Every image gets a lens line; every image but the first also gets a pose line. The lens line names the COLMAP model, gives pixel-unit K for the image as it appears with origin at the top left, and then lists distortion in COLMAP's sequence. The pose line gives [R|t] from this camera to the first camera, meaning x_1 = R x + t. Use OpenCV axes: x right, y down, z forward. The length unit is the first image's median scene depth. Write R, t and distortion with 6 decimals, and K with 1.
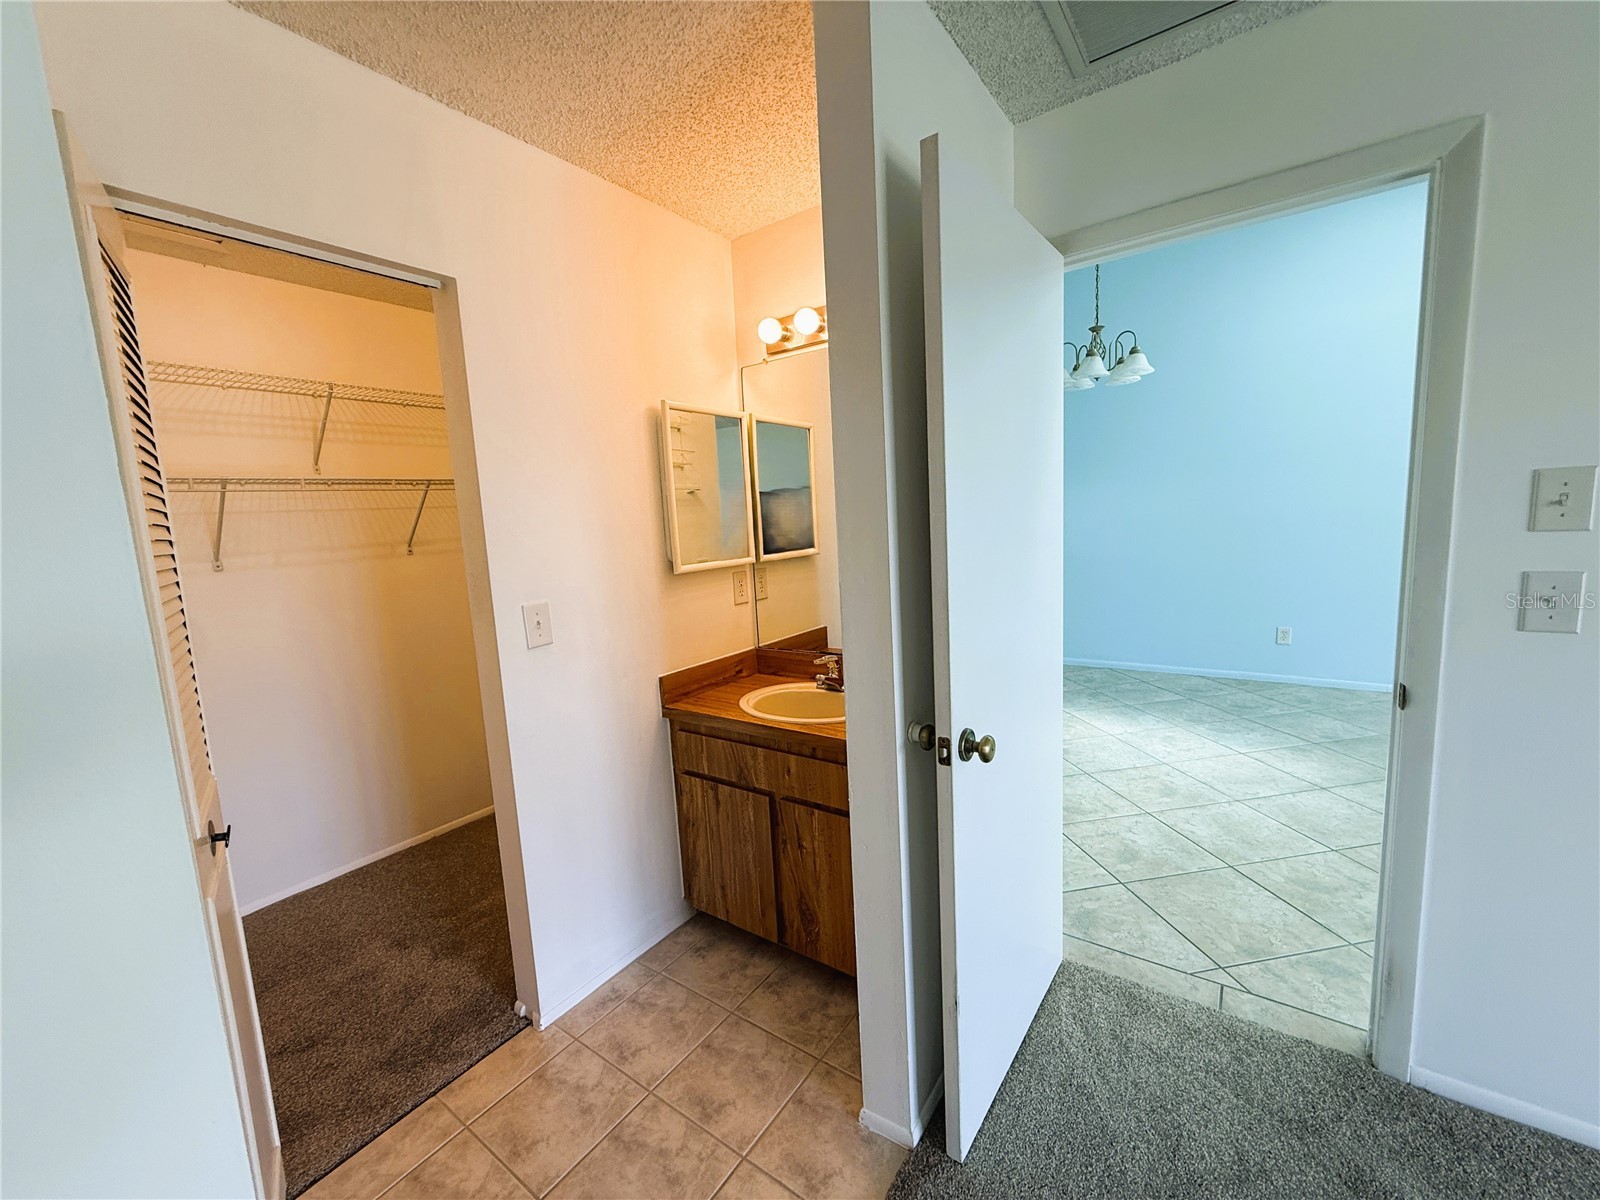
lens RADIAL K [[638.8, 0, 801.5], [0, 638.8, 607.1], [0, 0, 1]] dist [0.004692, -0.000283]
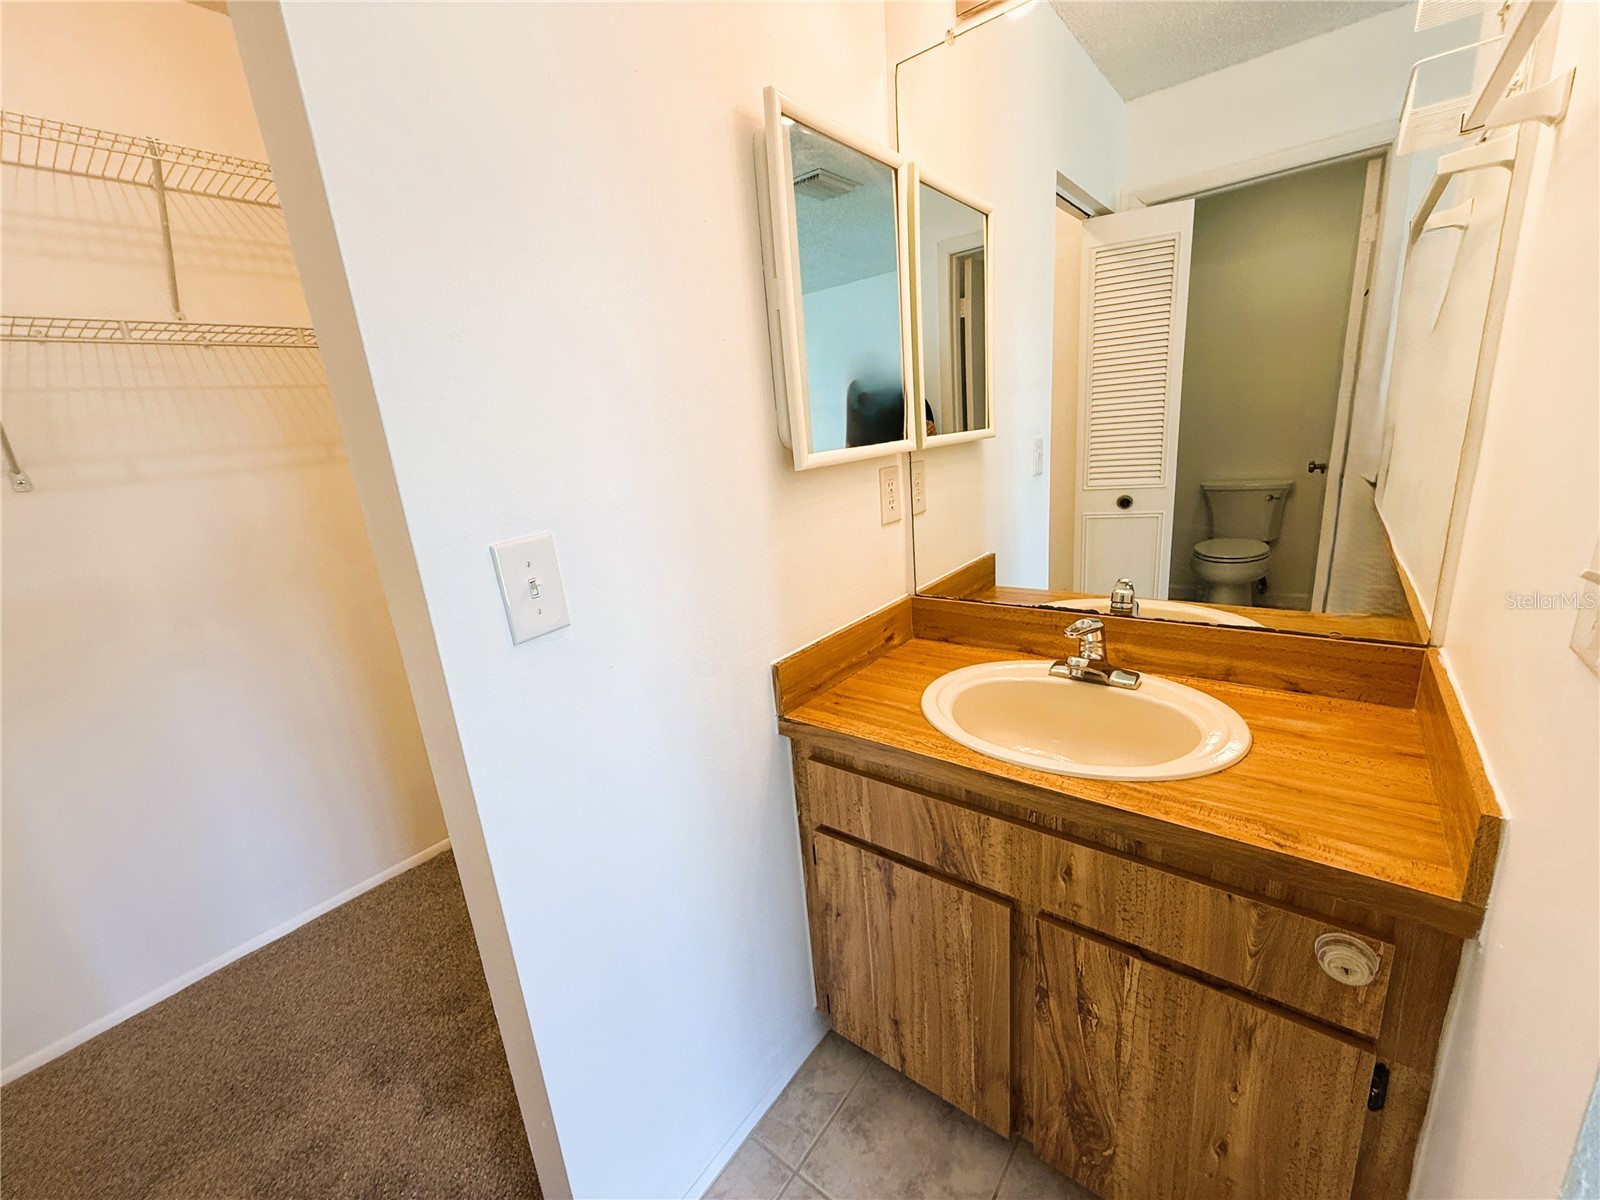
lens RADIAL K [[638.8, 0, 804.8], [0, 638.8, 601.8], [0, 0, 1]] dist [0.004692, -0.000283]
pose [[0.998638, -0.020251, -0.048082, -0.170735], [0.026340, 0.991217, 0.129596, -0.013535], [0.045035, -0.130686, 0.990400, 0.479741]]
